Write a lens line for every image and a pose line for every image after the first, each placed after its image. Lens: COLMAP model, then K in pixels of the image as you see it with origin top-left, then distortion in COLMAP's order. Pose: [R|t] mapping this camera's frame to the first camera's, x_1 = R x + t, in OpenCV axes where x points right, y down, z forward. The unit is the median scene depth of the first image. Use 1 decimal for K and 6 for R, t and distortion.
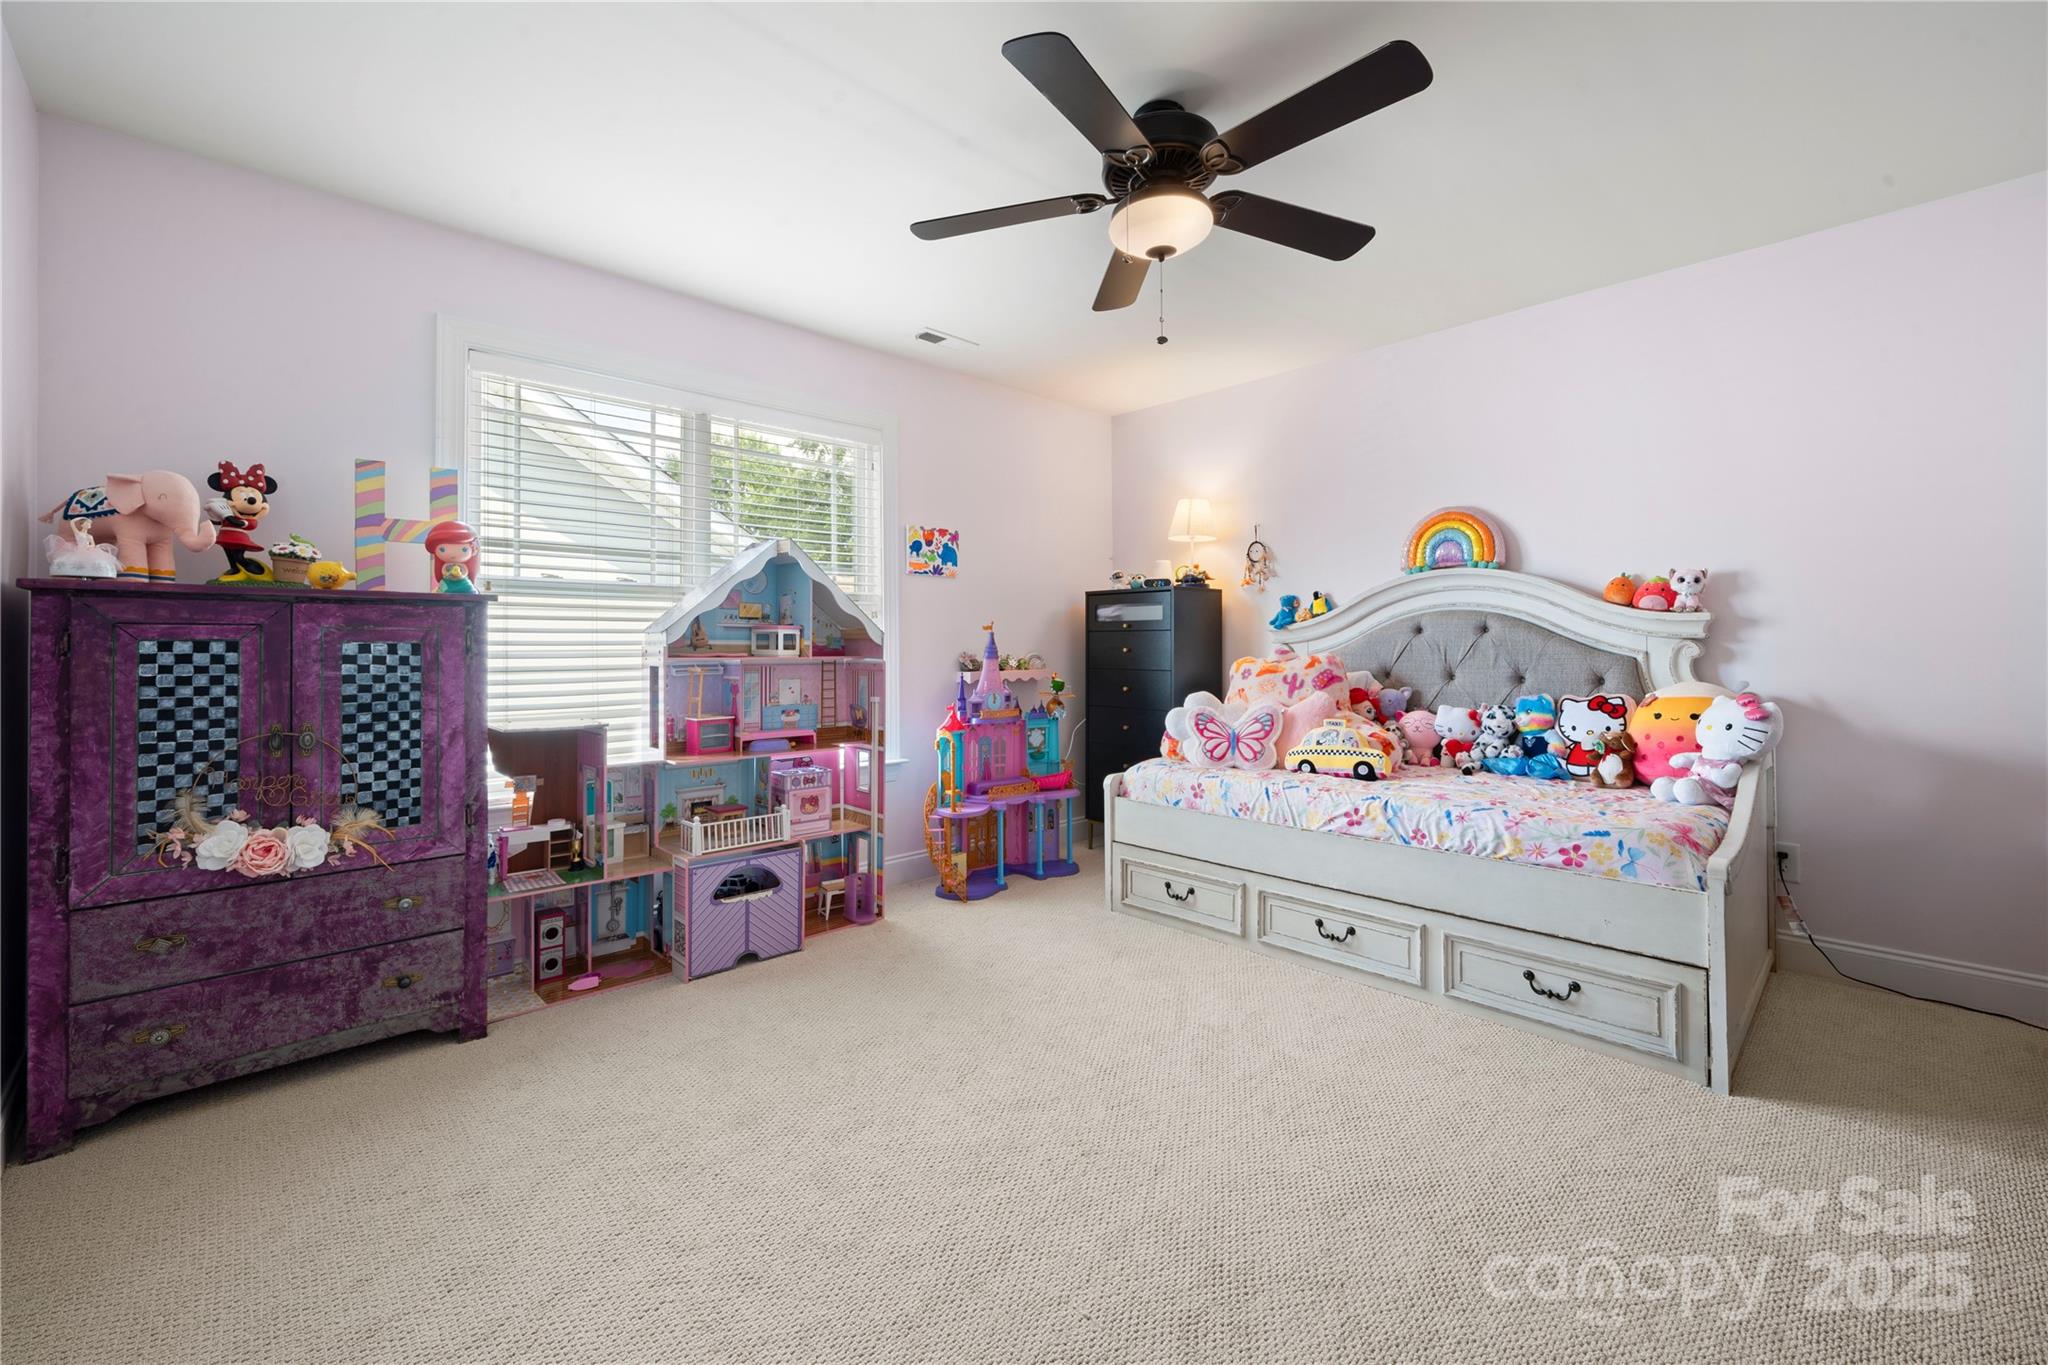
lens RADIAL K [[838.6, 0, 1022.6], [0, 838.6, 665.3], [0, 0, 1]] dist [0.001732, 0.000369]
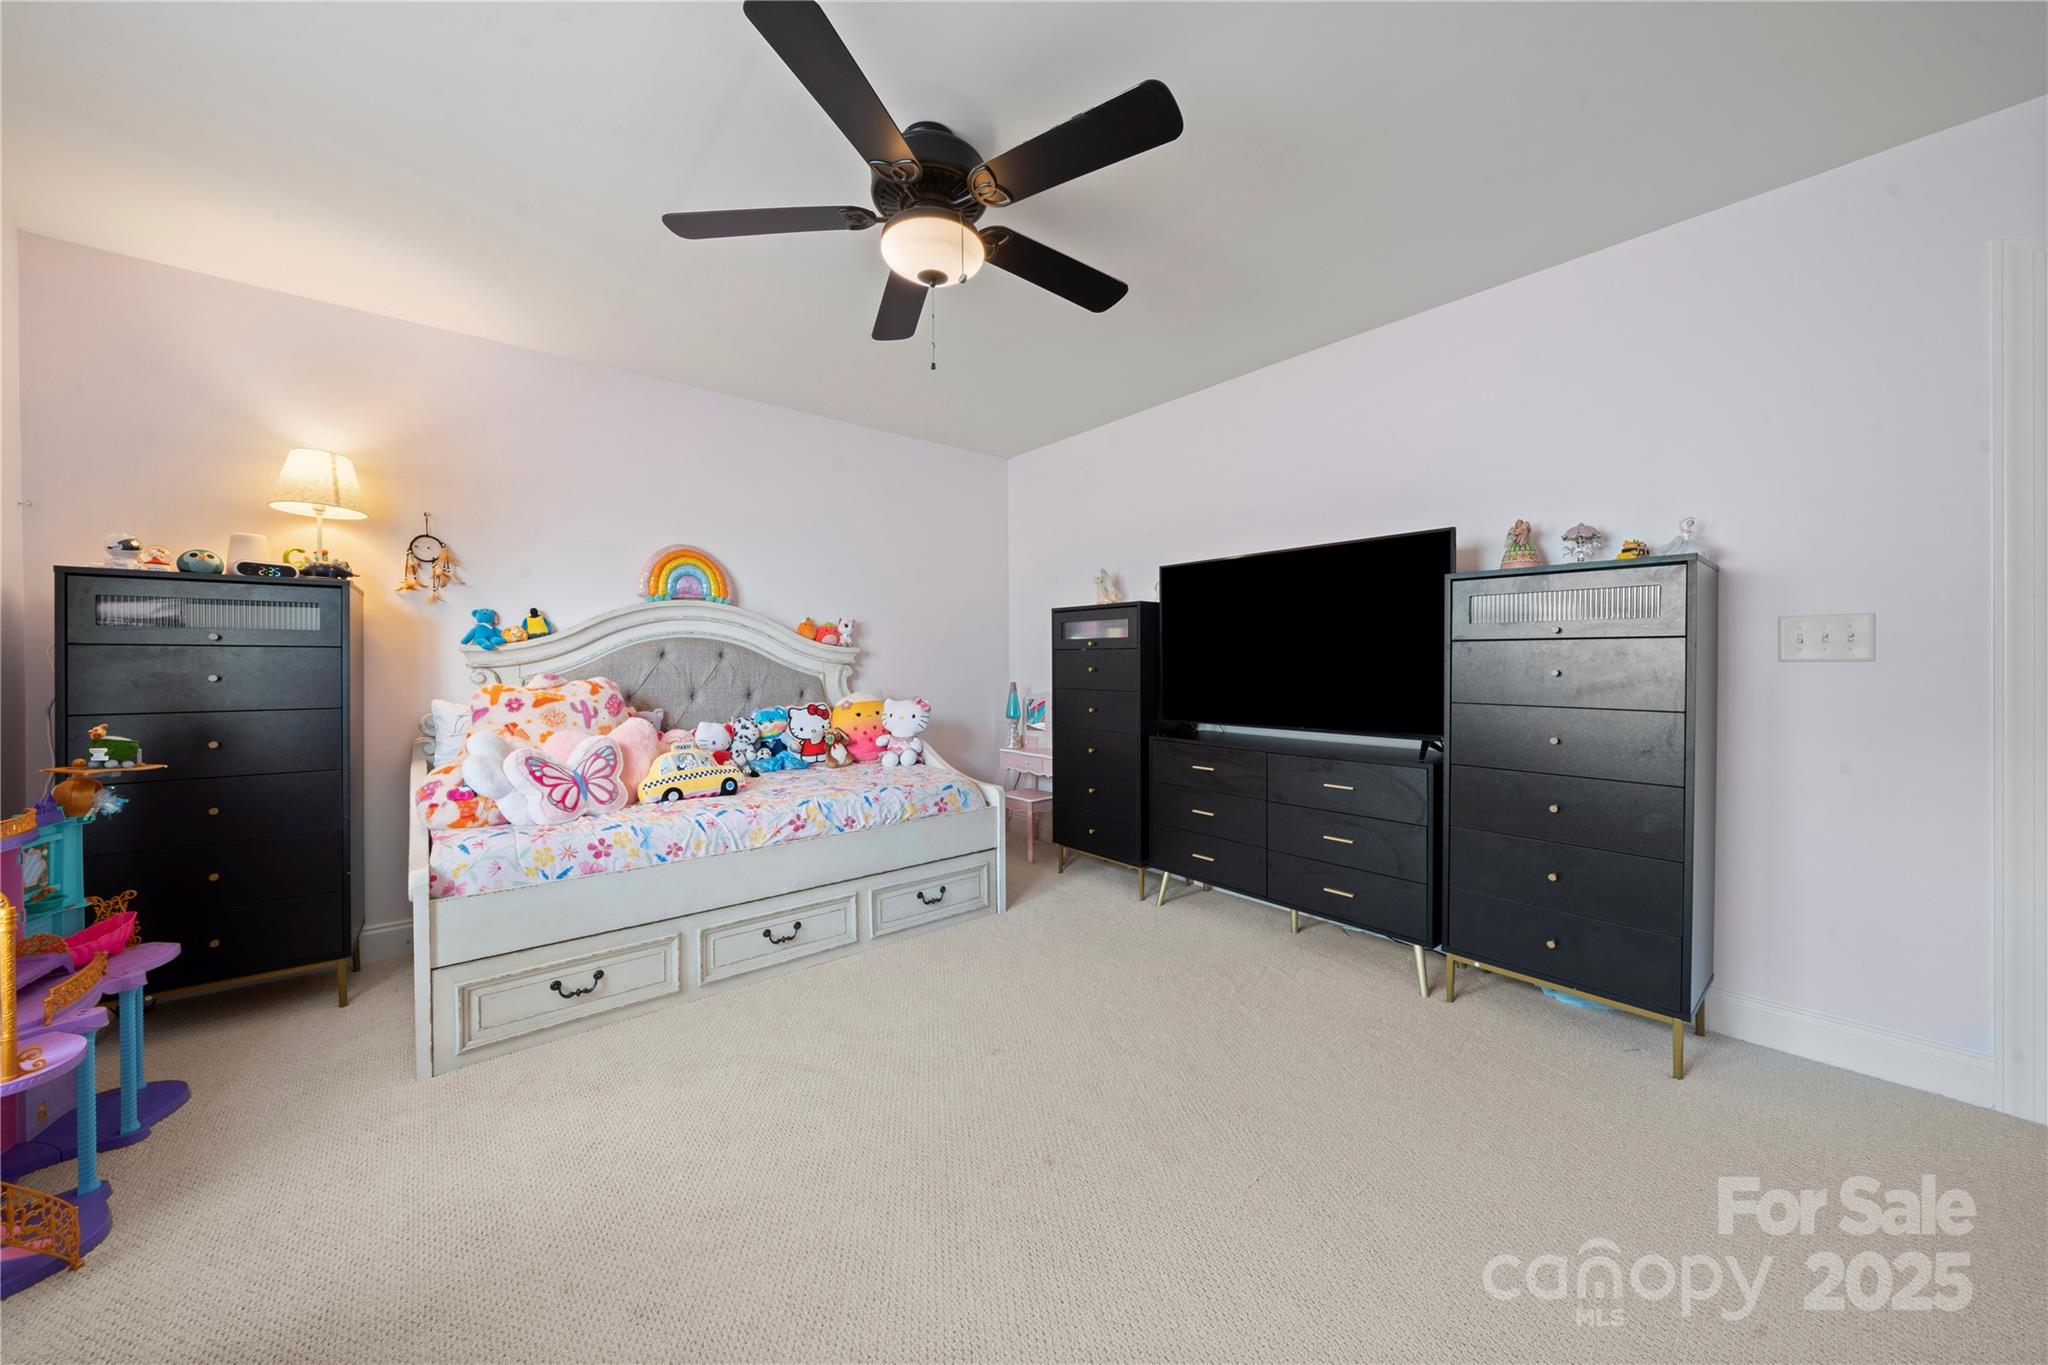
lens RADIAL K [[704.7, 0, 1015.9], [0, 704.7, 689.8], [0, 0, 1]] dist [-0.000480, 0.000124]
pose [[0.070641, -0.030441, 0.997037, -0.441098], [0.028842, 0.999179, 0.028463, -0.011239], [-0.997085, 0.026746, 0.071461, 0.554472]]
